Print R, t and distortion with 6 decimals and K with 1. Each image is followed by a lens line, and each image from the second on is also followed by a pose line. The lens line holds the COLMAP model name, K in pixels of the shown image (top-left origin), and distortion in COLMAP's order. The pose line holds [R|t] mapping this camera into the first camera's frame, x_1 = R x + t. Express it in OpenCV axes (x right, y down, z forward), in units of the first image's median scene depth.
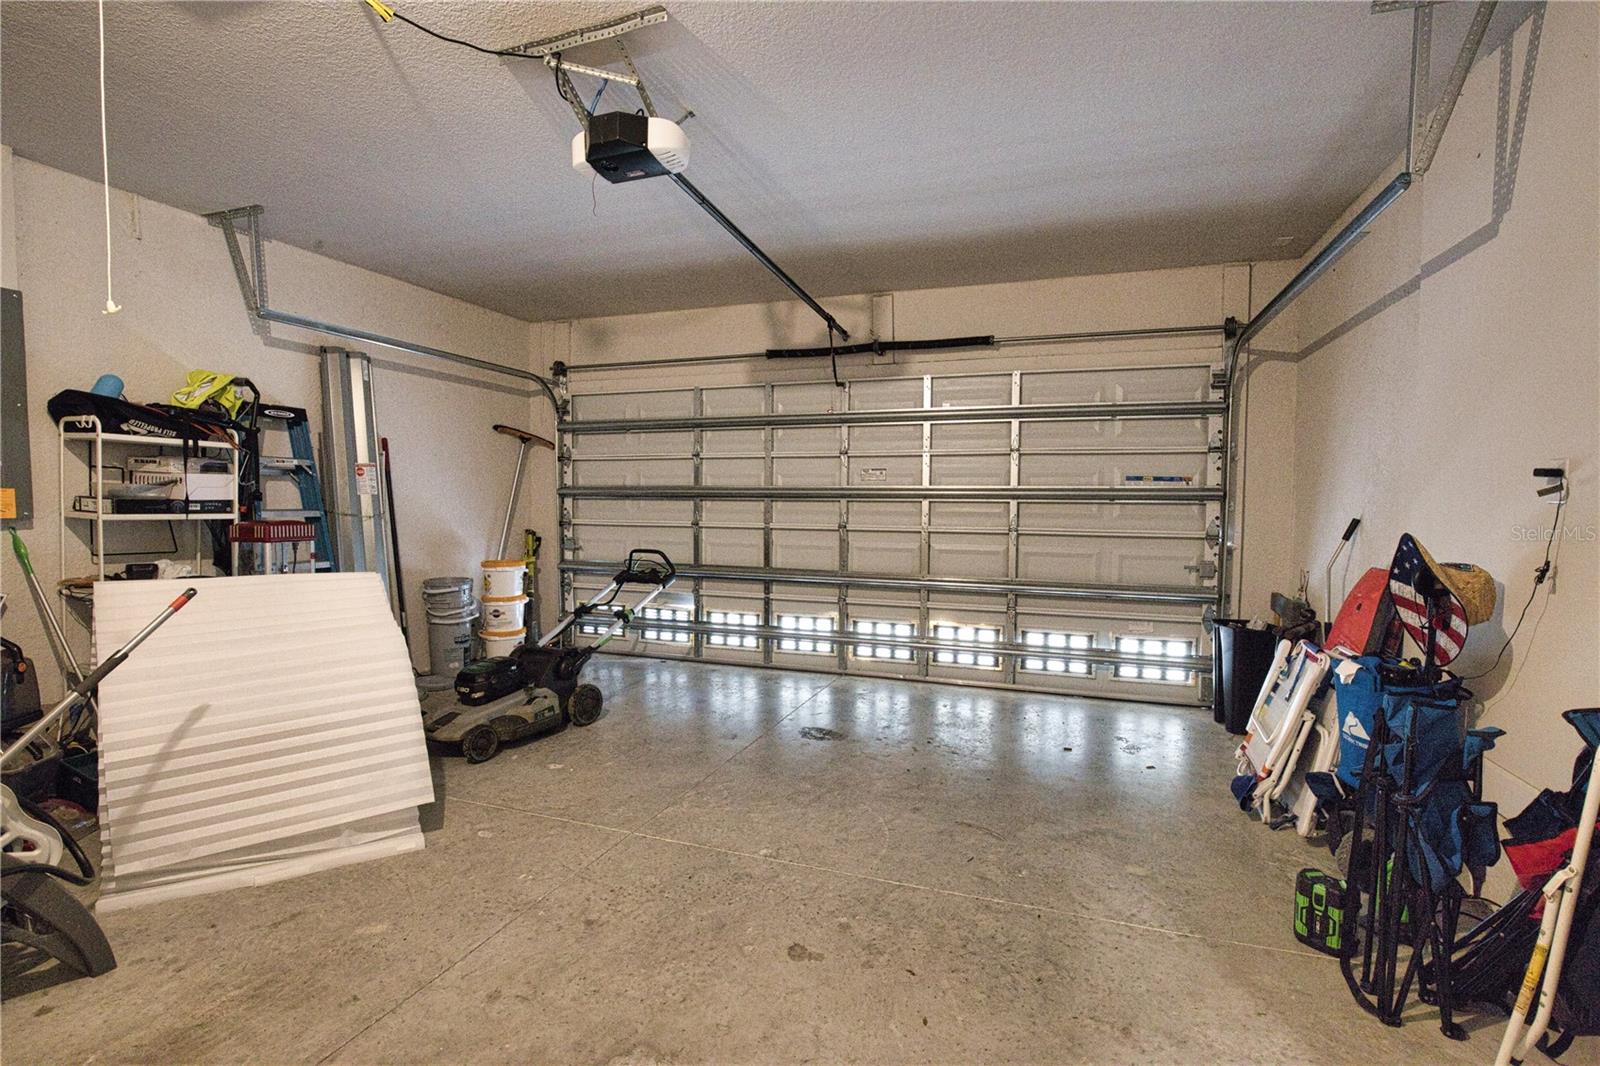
lens RADIAL K [[729.4, 0, 800.3], [0, 729.4, 532.1], [0, 0, 1]] dist [-0.037405, 0.007382]
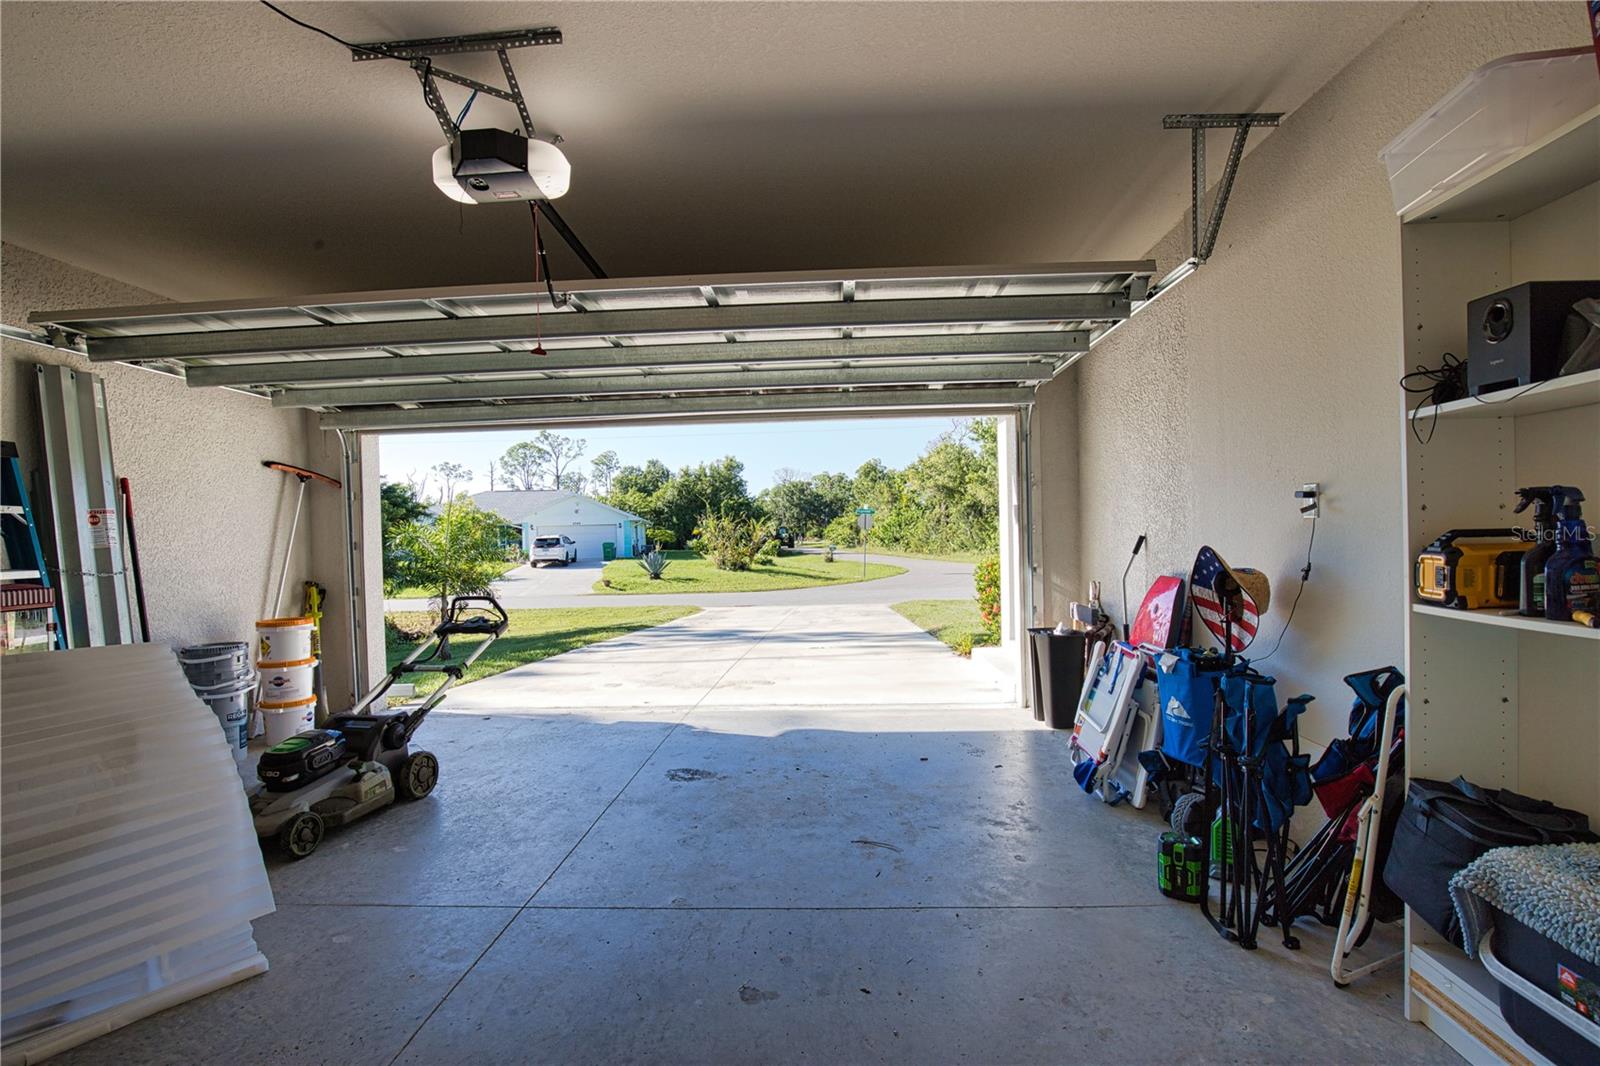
lens RADIAL K [[729.4, 0, 813.0], [0, 729.4, 537.8], [0, 0, 1]] dist [-0.037405, 0.007382]
pose [[0.954647, -0.034921, 0.295686, -0.142015], [0.045893, 0.998488, -0.030246, -0.004768], [-0.294183, 0.042445, 0.954806, 0.009339]]
